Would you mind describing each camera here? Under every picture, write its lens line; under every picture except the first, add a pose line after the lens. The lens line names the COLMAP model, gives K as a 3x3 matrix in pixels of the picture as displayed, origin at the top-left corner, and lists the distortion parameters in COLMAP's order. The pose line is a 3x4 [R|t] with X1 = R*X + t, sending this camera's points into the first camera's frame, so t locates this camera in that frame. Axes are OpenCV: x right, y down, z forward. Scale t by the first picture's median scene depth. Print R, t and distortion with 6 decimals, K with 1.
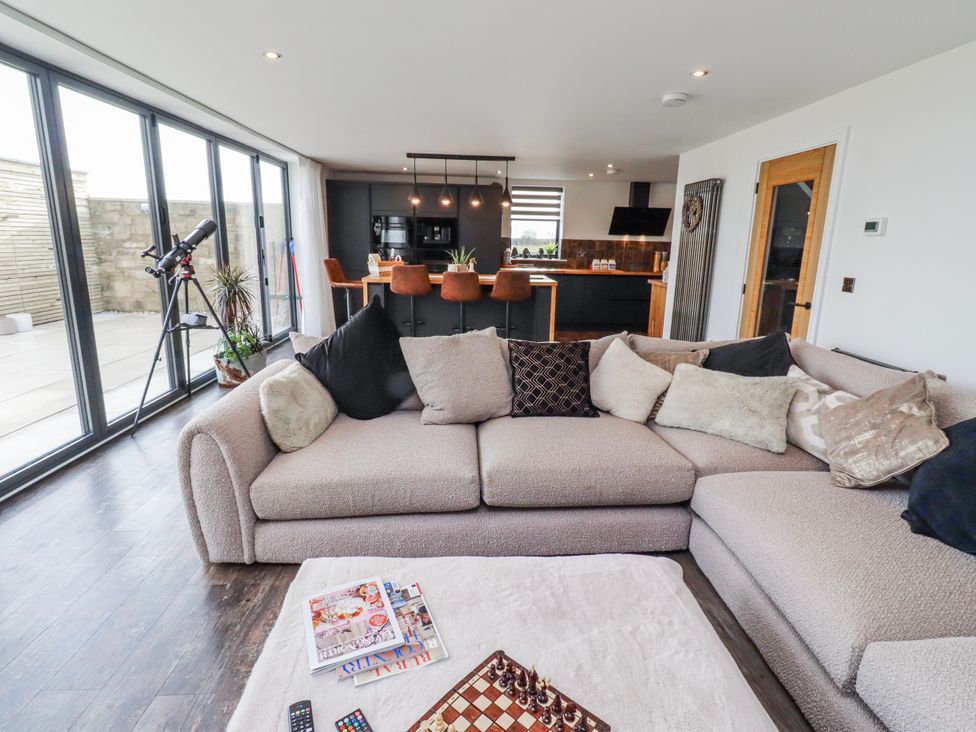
lens RADIAL K [[508.3, 0, 497.4], [0, 508.3, 348.3], [0, 0, 1]] dist [0.005113, 0.000134]
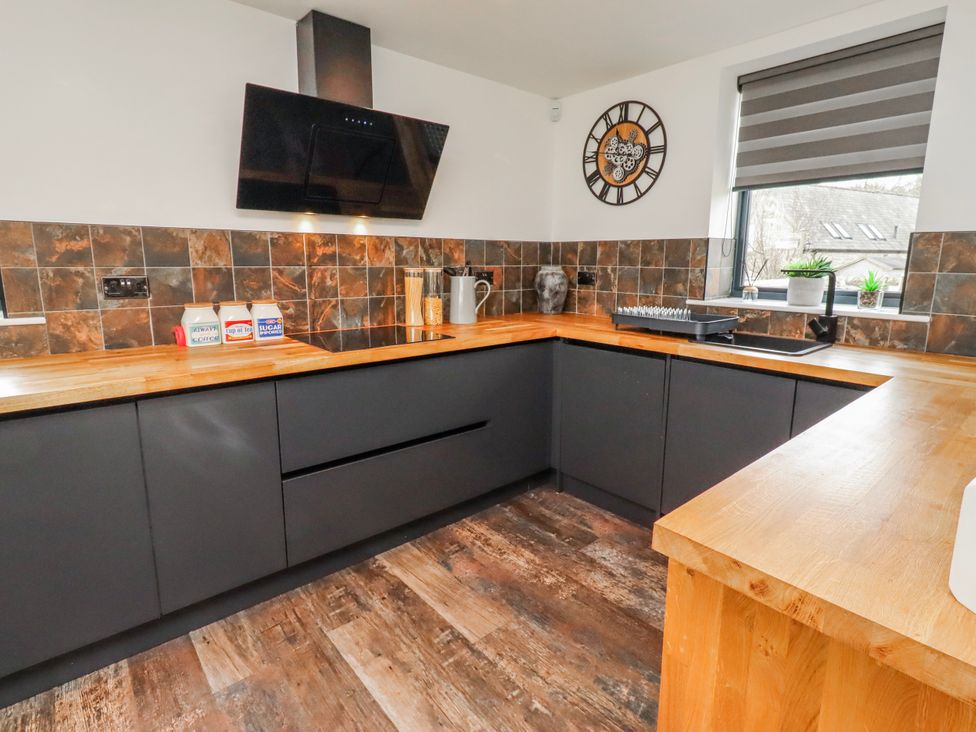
lens RADIAL K [[508.3, 0, 497.4], [0, 508.3, 348.3], [0, 0, 1]] dist [0.005113, 0.000134]
pose [[0.791068, -0.125291, 0.598760, 0.212644], [0.141736, 0.989706, 0.019838, -0.185452], [-0.595082, 0.069173, 0.800683, 0.958291]]
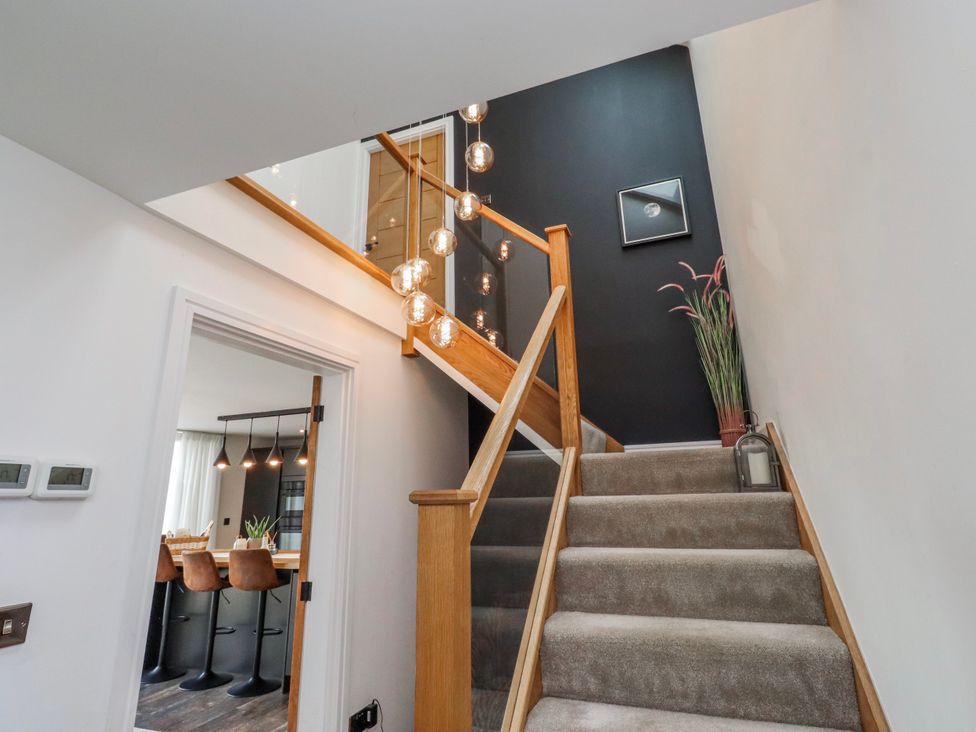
lens RADIAL K [[516.6, 0, 494.0], [0, 516.6, 349.8], [0, 0, 1]] dist [0.005273, 0.000124]
pose [[0.905903, -0.159161, -0.392437, 0.626728], [-0.043706, 0.886599, -0.460470, -0.066236], [0.421223, 0.434293, 0.796216, 0.360853]]
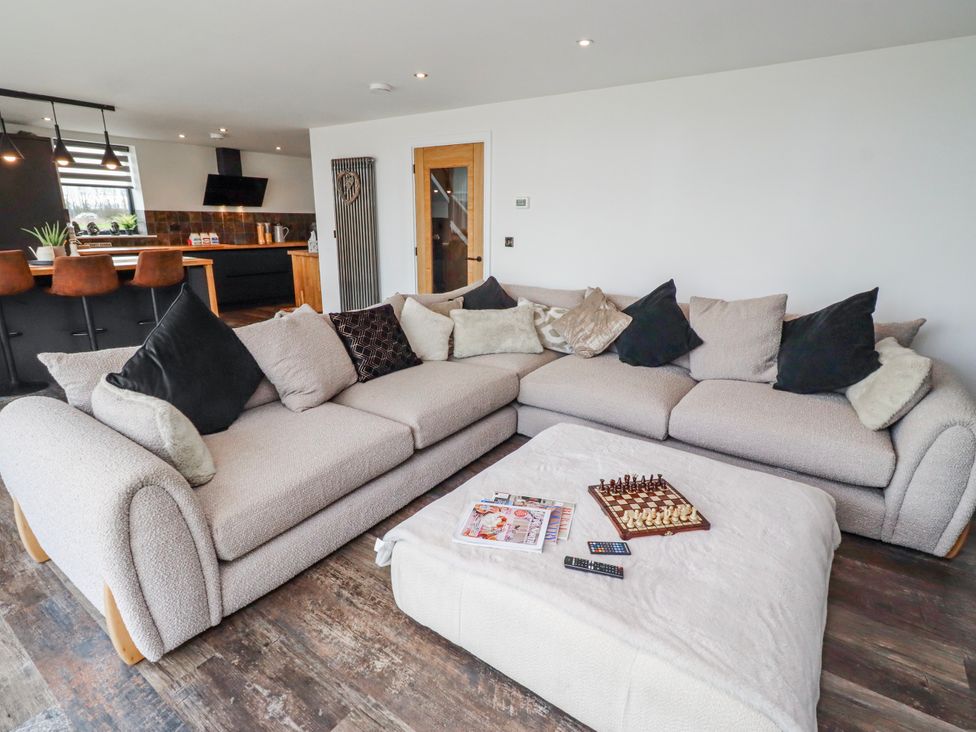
lens RADIAL K [[508.3, 0, 497.4], [0, 508.3, 348.3], [0, 0, 1]] dist [0.005113, 0.000134]
pose [[0.622473, -0.211871, 0.753418, -0.253427], [0.168349, 0.976373, 0.135478, -0.013727], [-0.764321, 0.042506, 0.643434, 0.042021]]
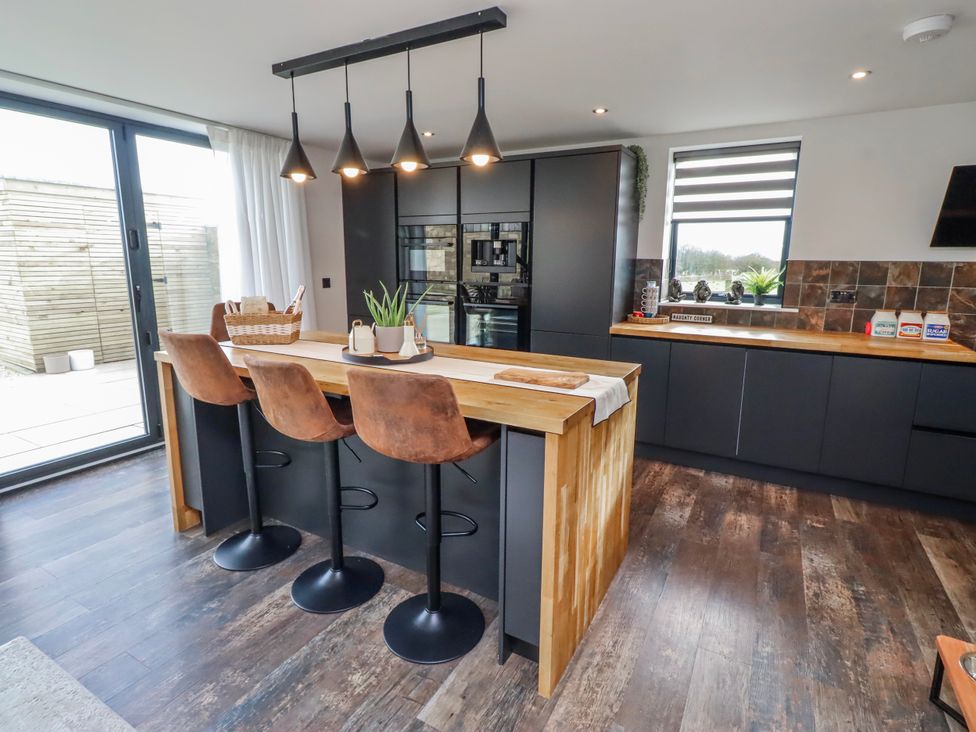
lens RADIAL K [[508.3, 0, 497.4], [0, 508.3, 348.3], [0, 0, 1]] dist [0.005113, 0.000134]
pose [[0.843085, 0.075948, -0.532391, 0.206956], [-0.101944, 0.994598, -0.019554, -0.144879], [0.528030, 0.070760, 0.846273, 0.688639]]
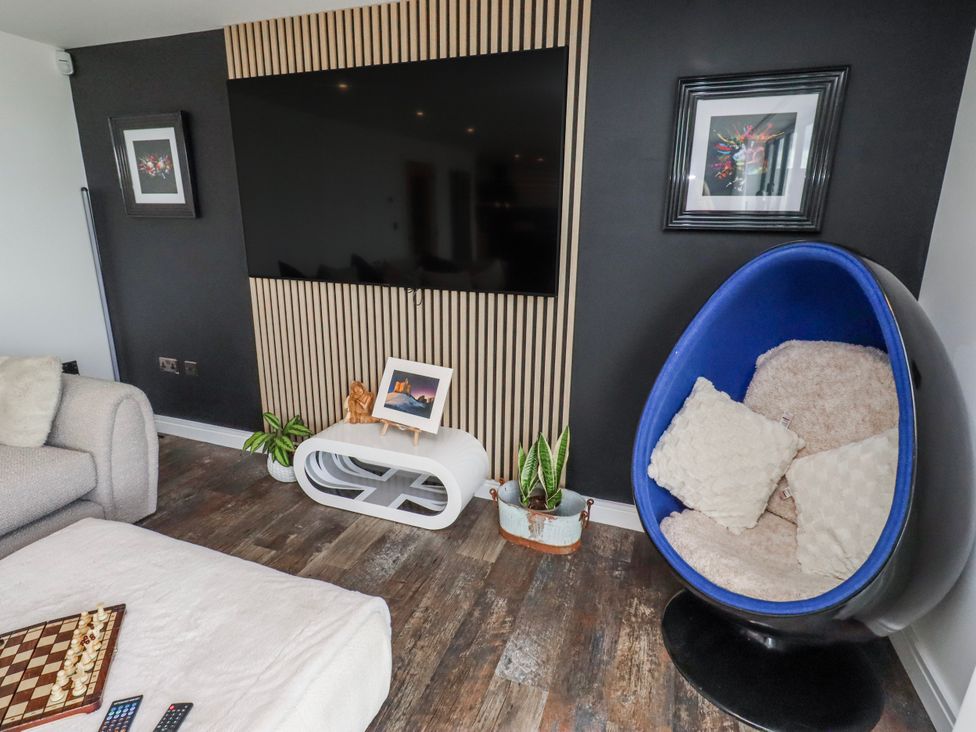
lens RADIAL K [[508.3, 0, 497.4], [0, 508.3, 348.3], [0, 0, 1]] dist [0.005113, 0.000134]
pose [[-0.920185, -0.128255, 0.369878, -0.206066], [0.047310, 0.901456, 0.430278, -0.047319], [-0.388614, 0.413434, -0.823439, 0.207246]]
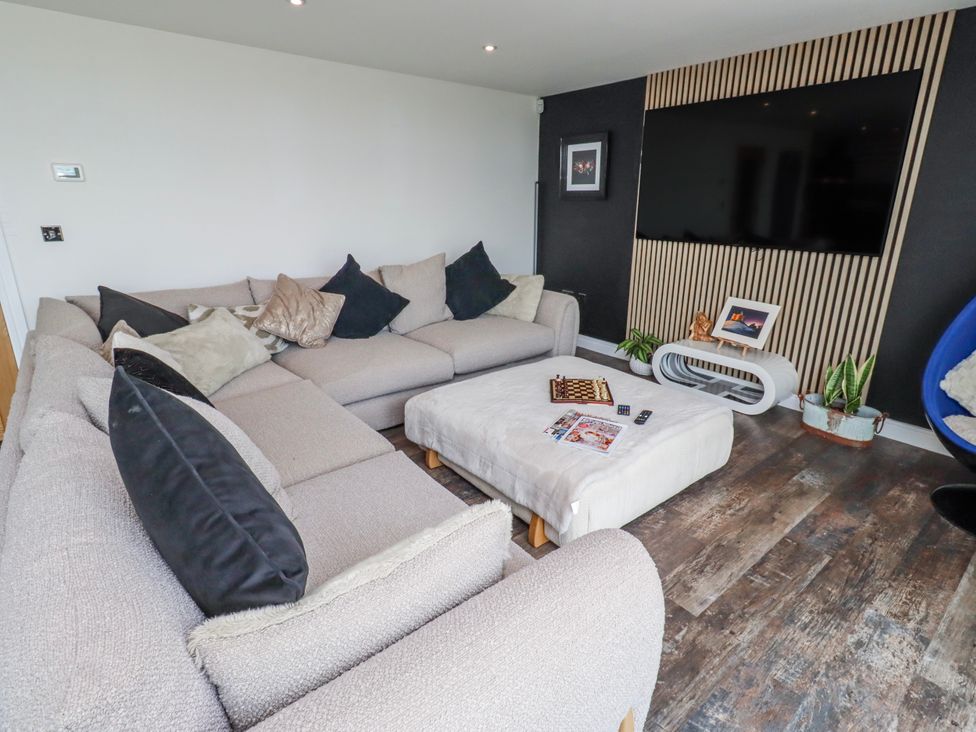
lens RADIAL K [[508.3, 0, 497.4], [0, 508.3, 348.3], [0, 0, 1]] dist [0.005113, 0.000134]
pose [[-0.583612, -0.254143, 0.771238, -0.287651], [0.150735, 0.899351, 0.410424, -0.097048], [-0.797920, 0.355780, -0.486563, 0.430123]]
